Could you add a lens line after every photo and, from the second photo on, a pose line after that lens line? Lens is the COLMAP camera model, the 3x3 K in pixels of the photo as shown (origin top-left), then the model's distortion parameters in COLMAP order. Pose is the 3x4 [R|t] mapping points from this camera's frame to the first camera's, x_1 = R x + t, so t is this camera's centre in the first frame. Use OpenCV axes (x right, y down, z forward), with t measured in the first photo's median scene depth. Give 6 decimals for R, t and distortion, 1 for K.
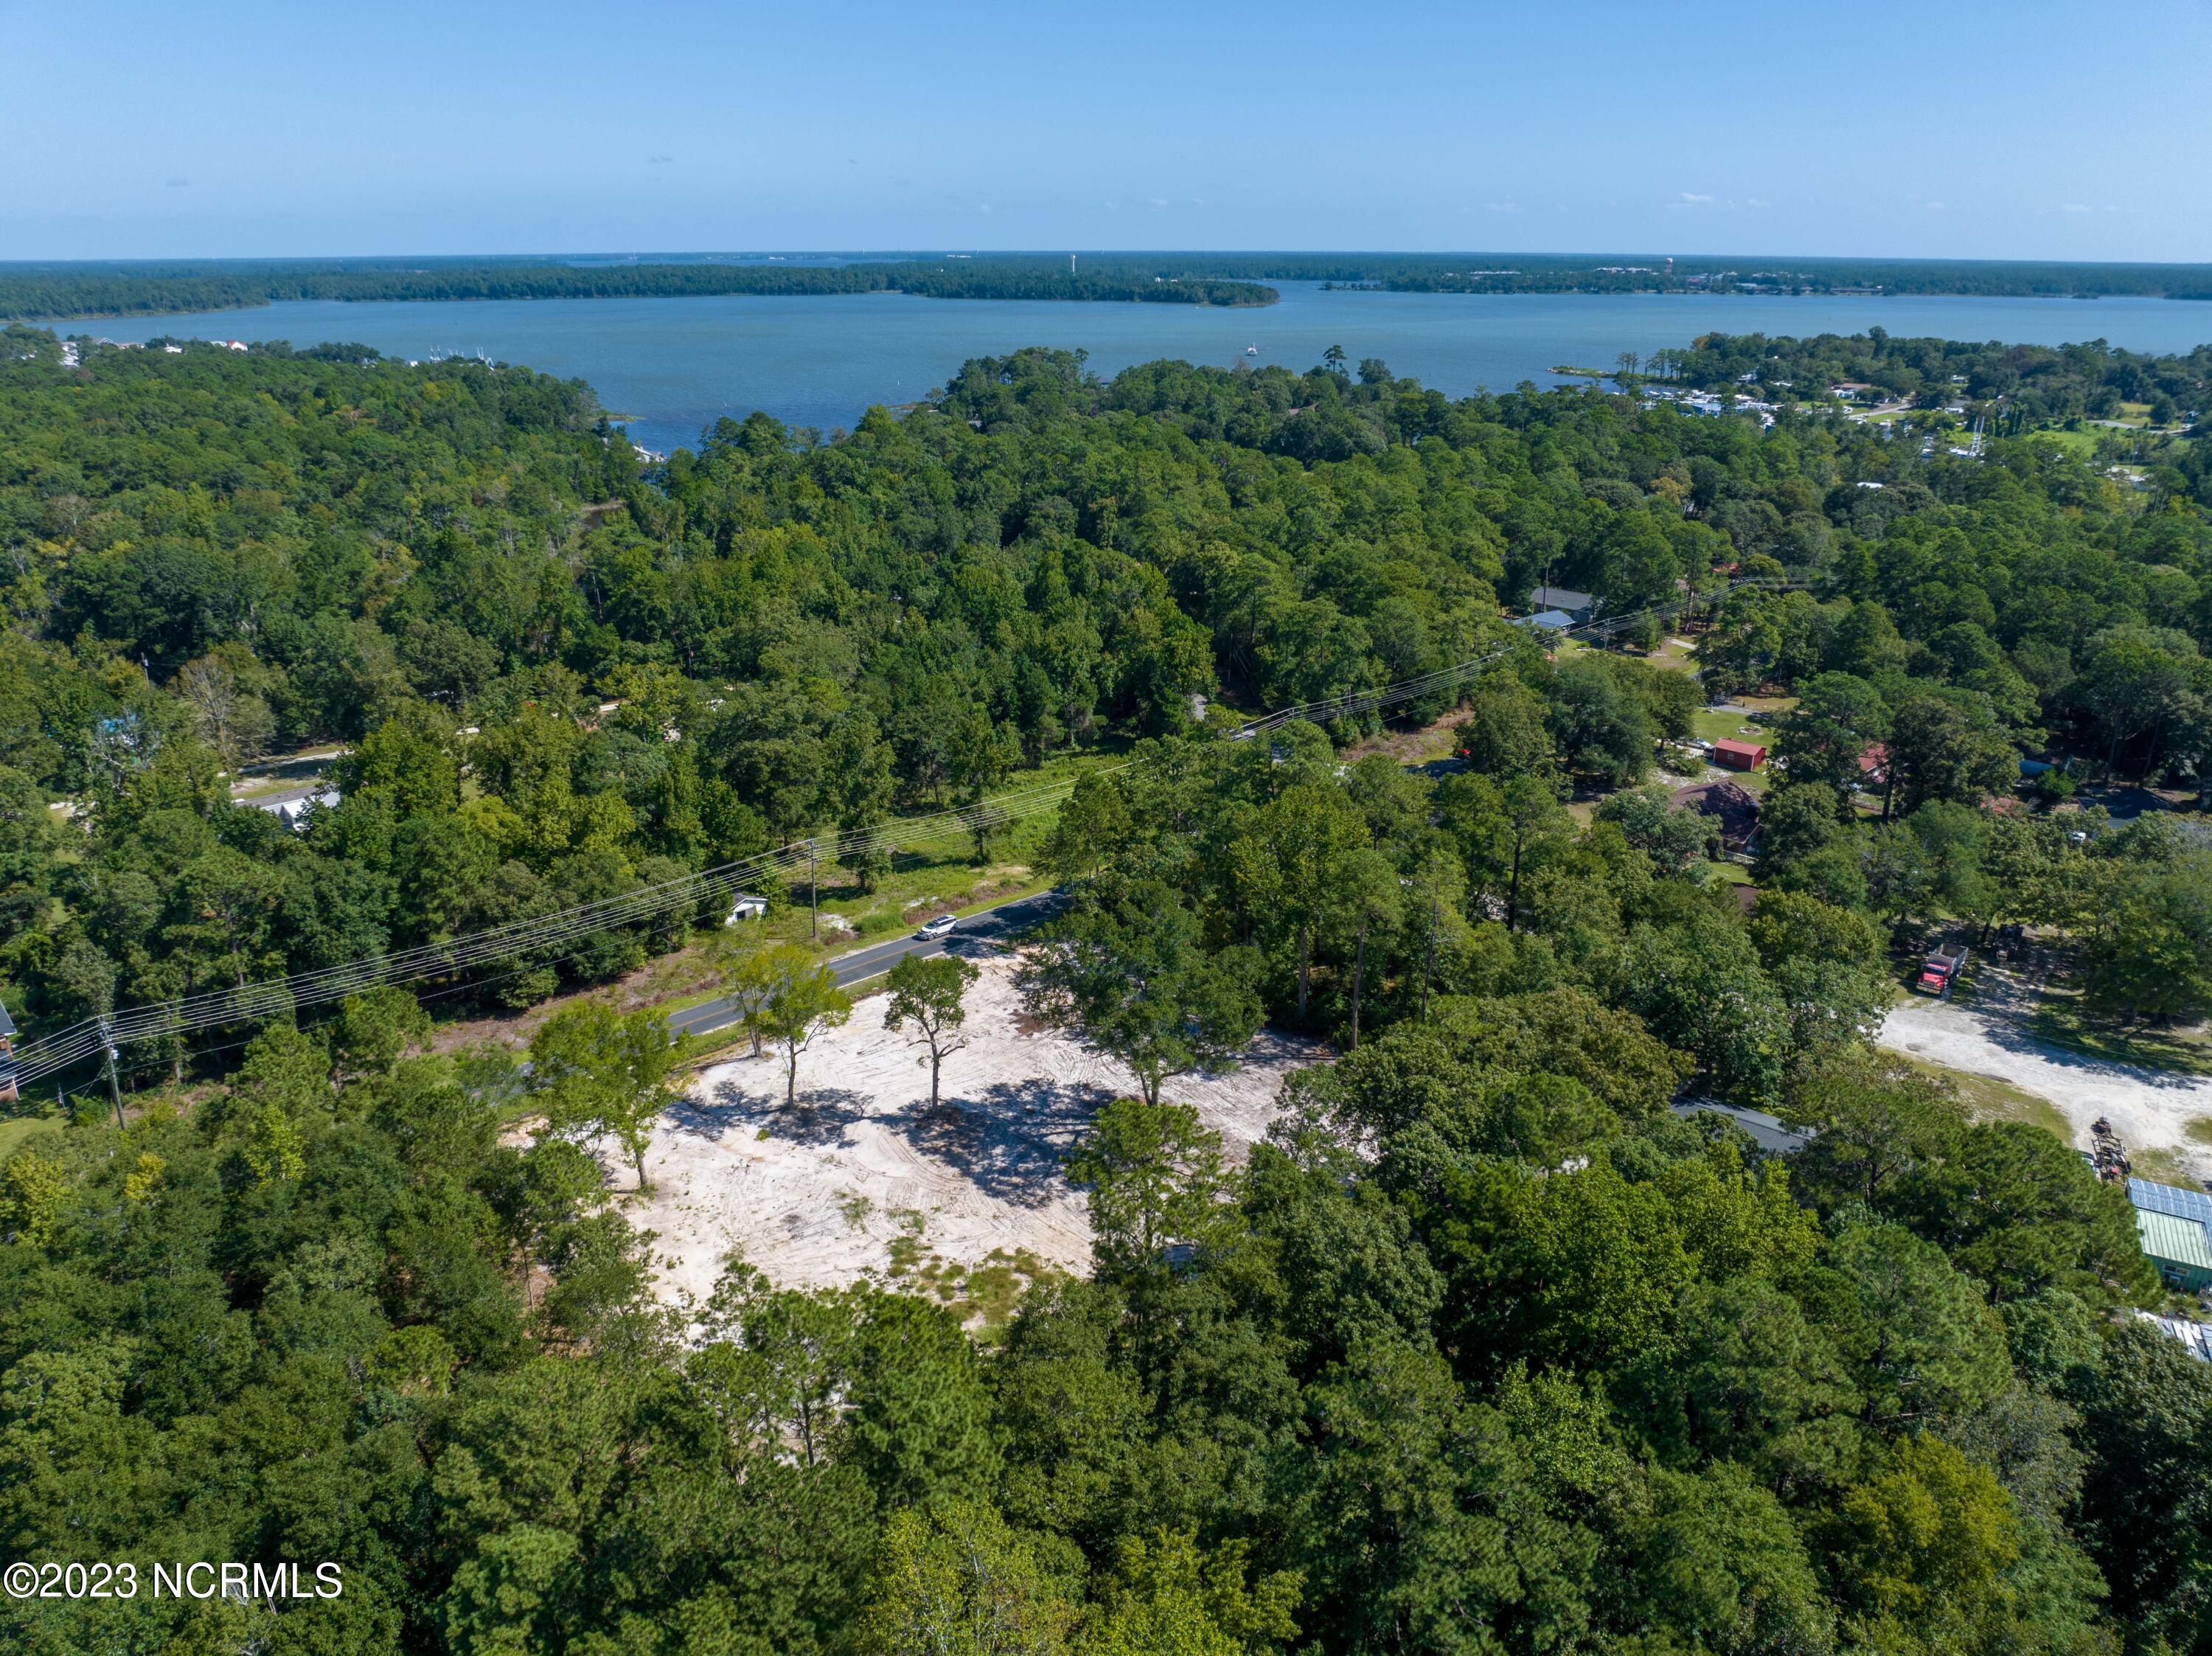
lens RADIAL K [[1558.2, 0, 1106.0], [0, 1558.2, 828.0], [0, 0, 1]] dist [-0.033632, 0.000473]
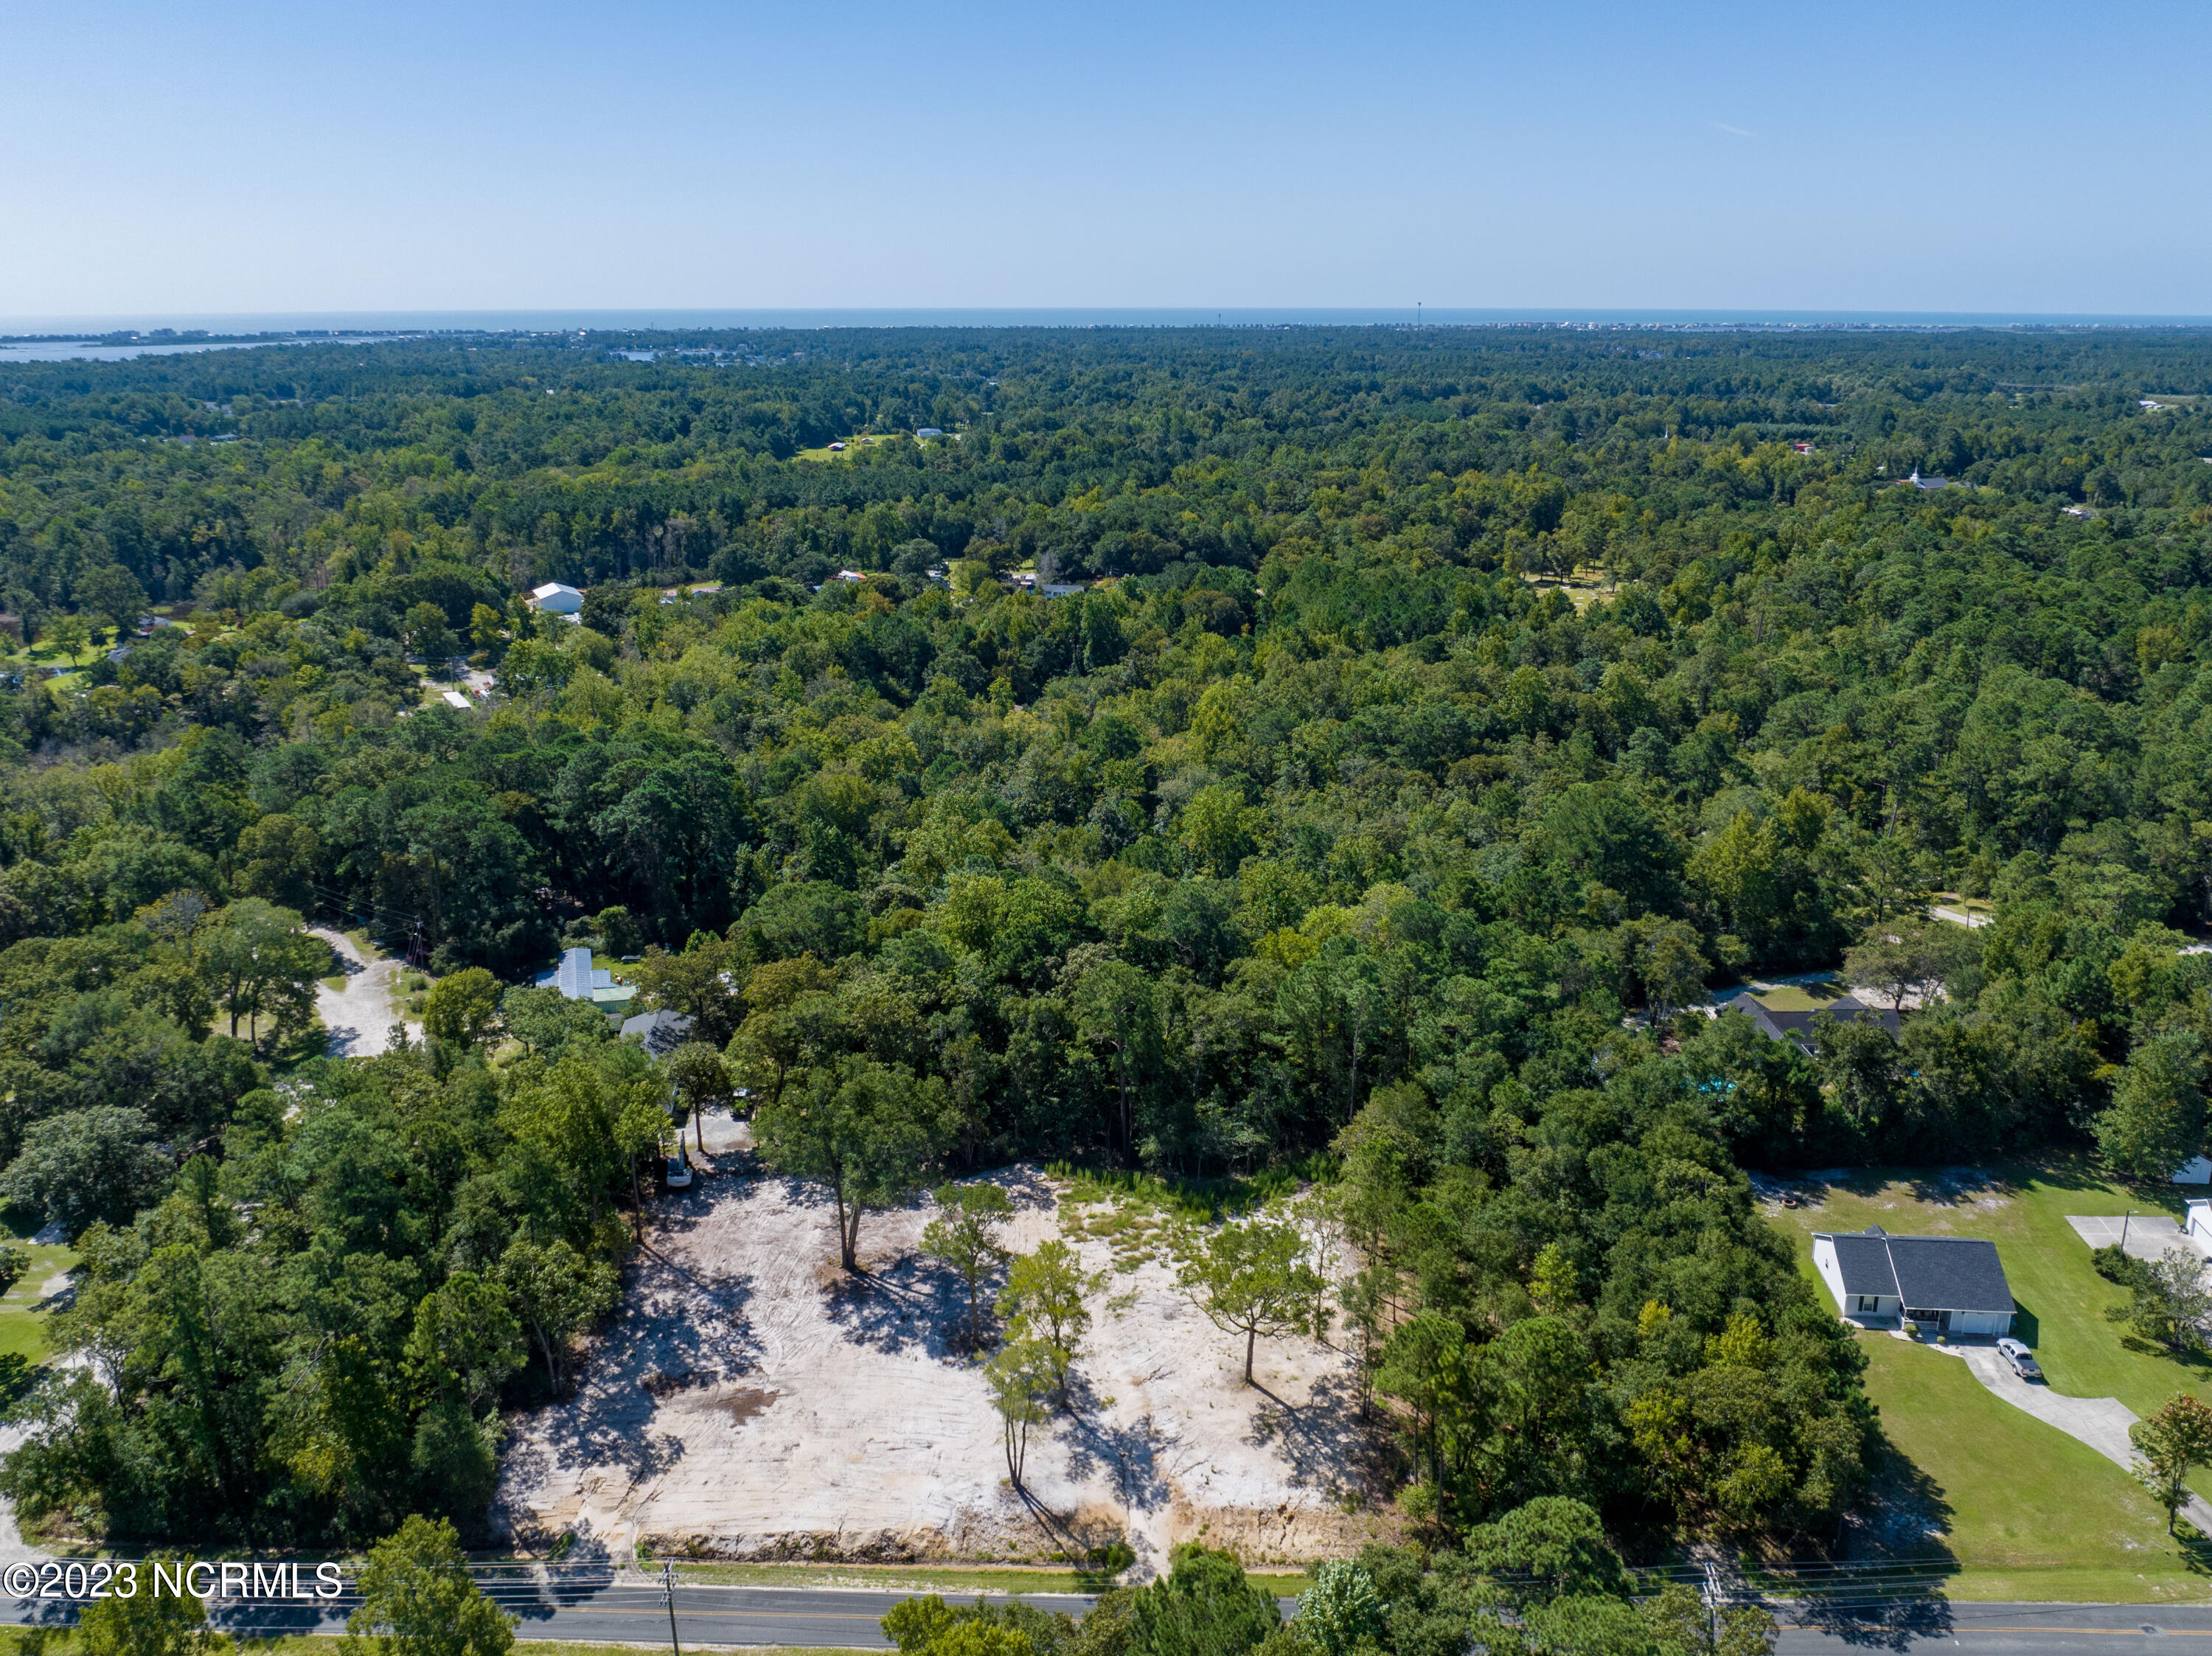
lens RADIAL K [[1758.2, 0, 1120.4], [0, 1758.2, 826.6], [0, 0, 1]] dist [-0.037102, -0.006047]
pose [[-0.706845, -0.204606, 0.677131, -0.742707], [0.244926, 0.827248, 0.505640, -0.551502], [-0.663613, 0.523256, -0.534622, 1.137813]]
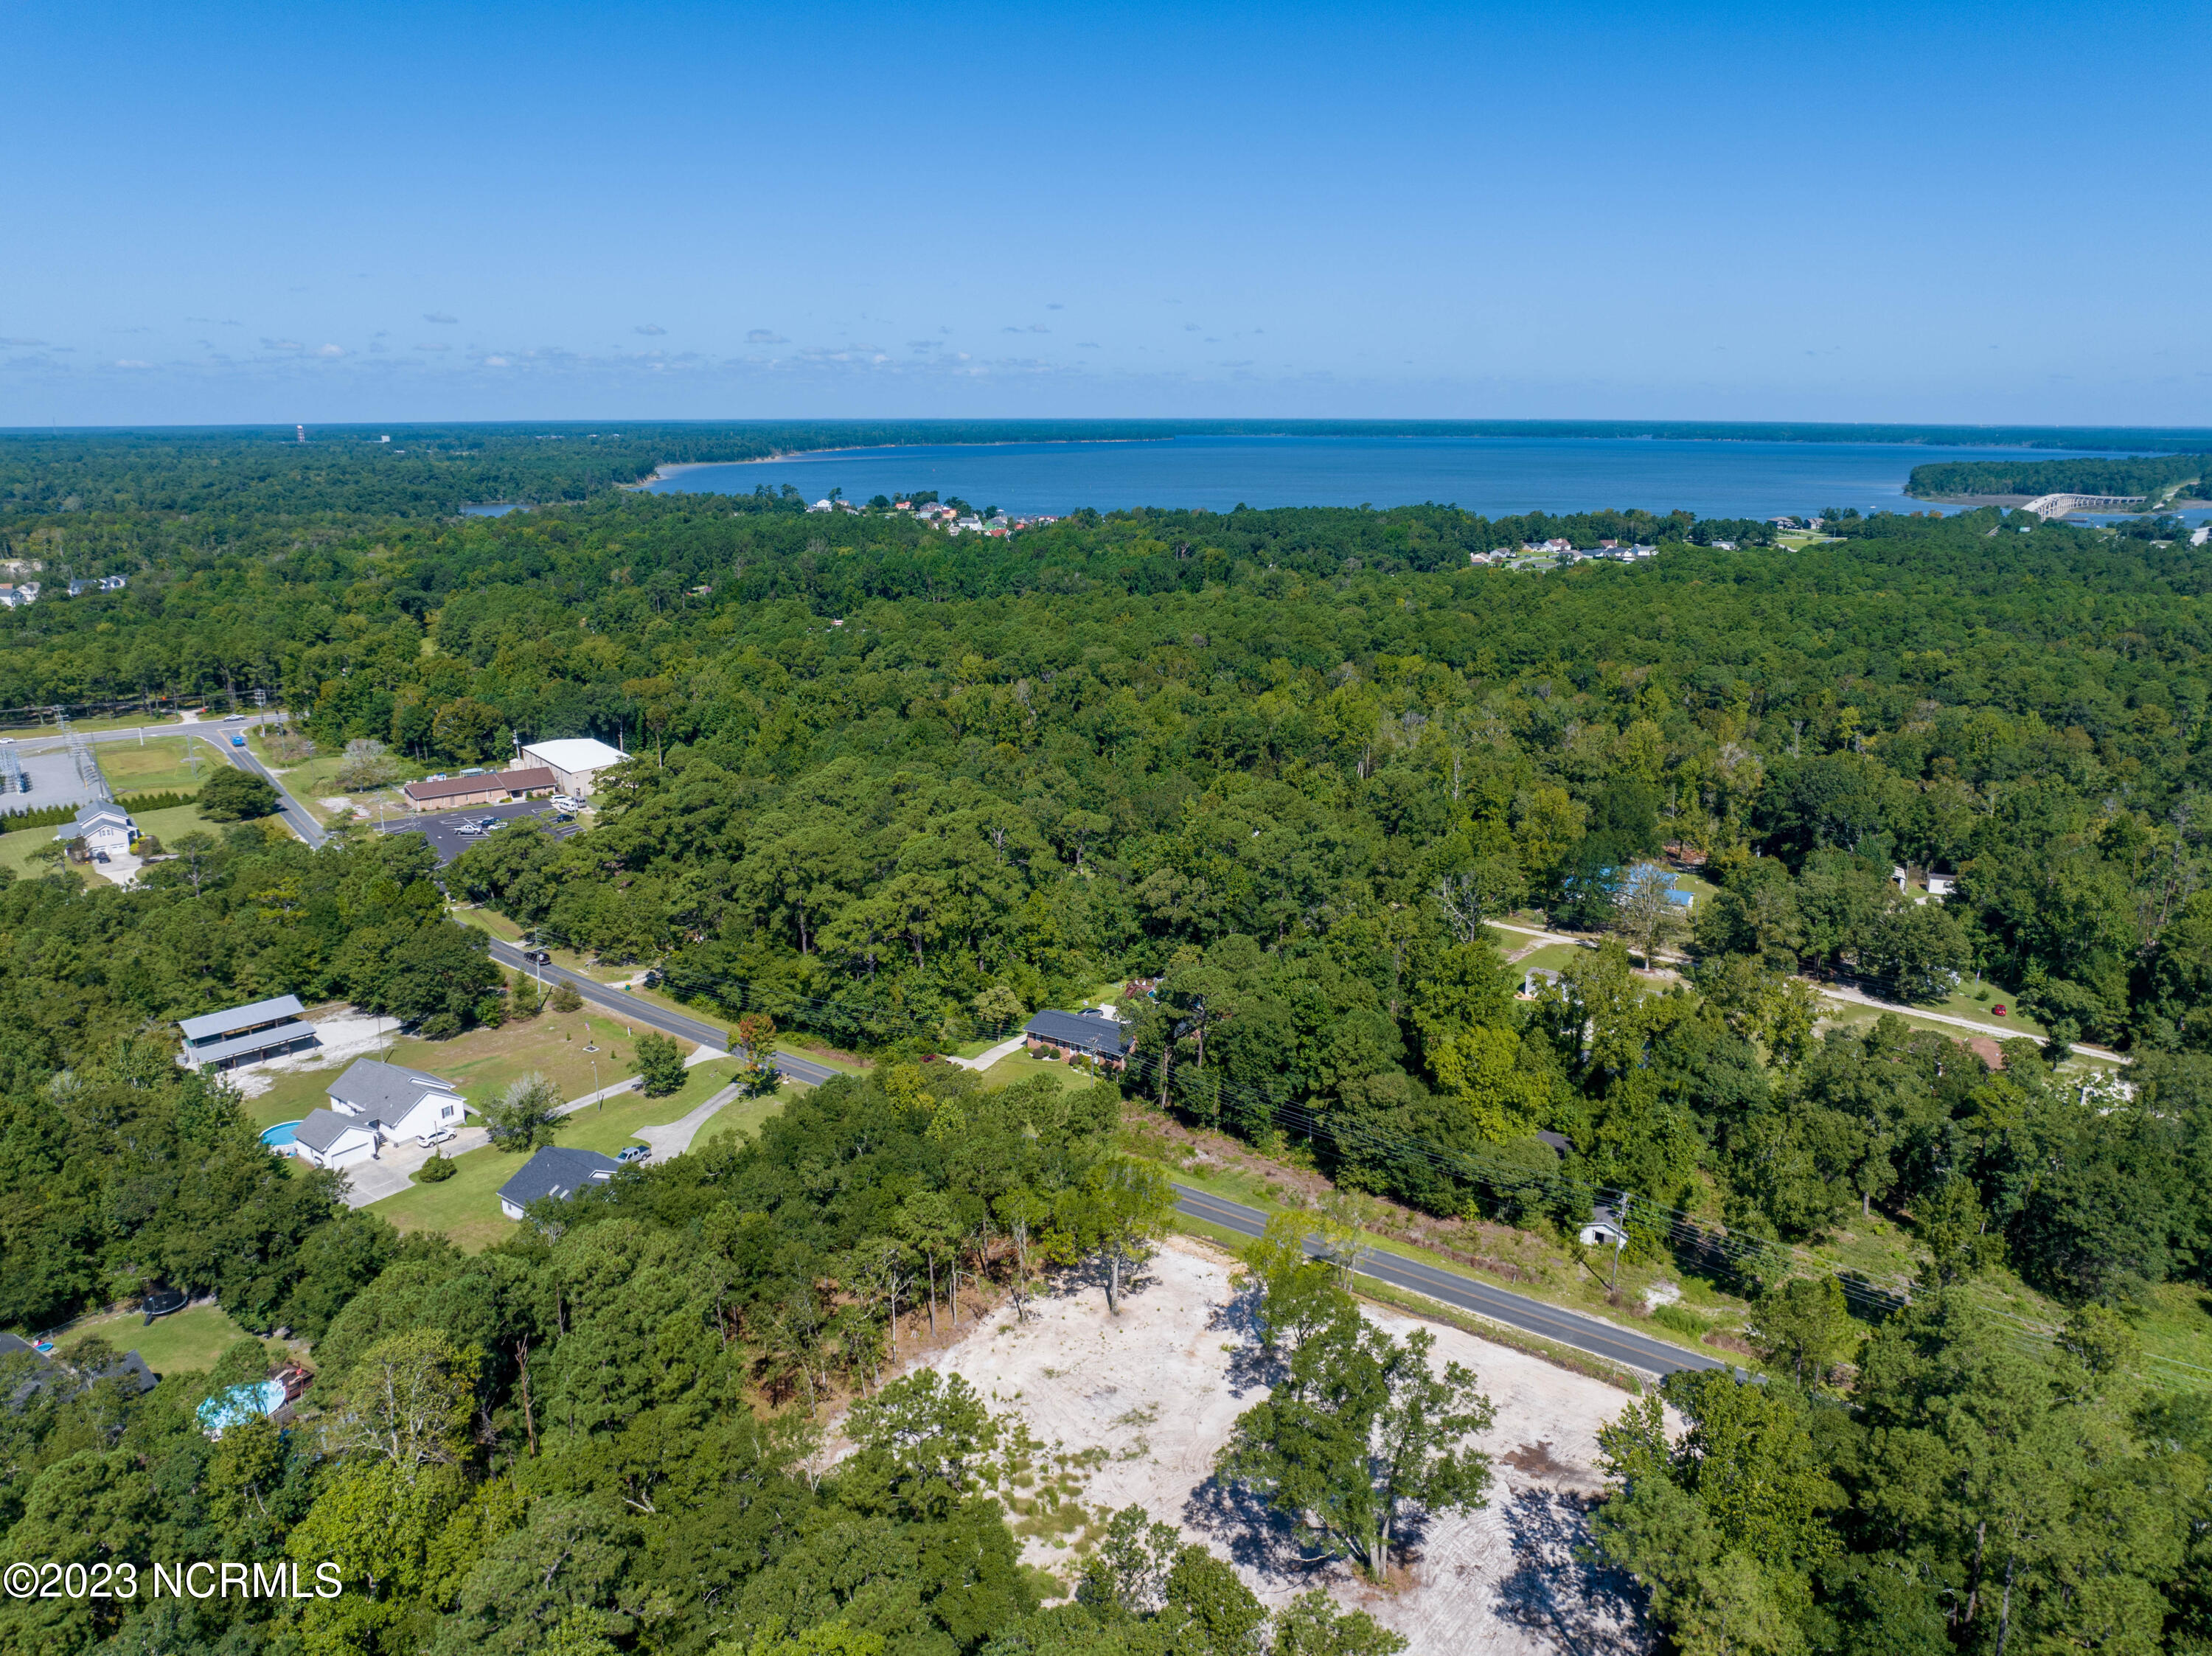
lens RADIAL K [[1580.7, 0, 1117.4], [0, 1580.7, 821.3], [0, 0, 1]] dist [-0.036026, -0.006231]
pose [[0.219149, 0.244357, -0.944597, 0.626743], [-0.342940, 0.925649, 0.159893, -0.263534], [0.913436, 0.288900, 0.286655, 0.384182]]
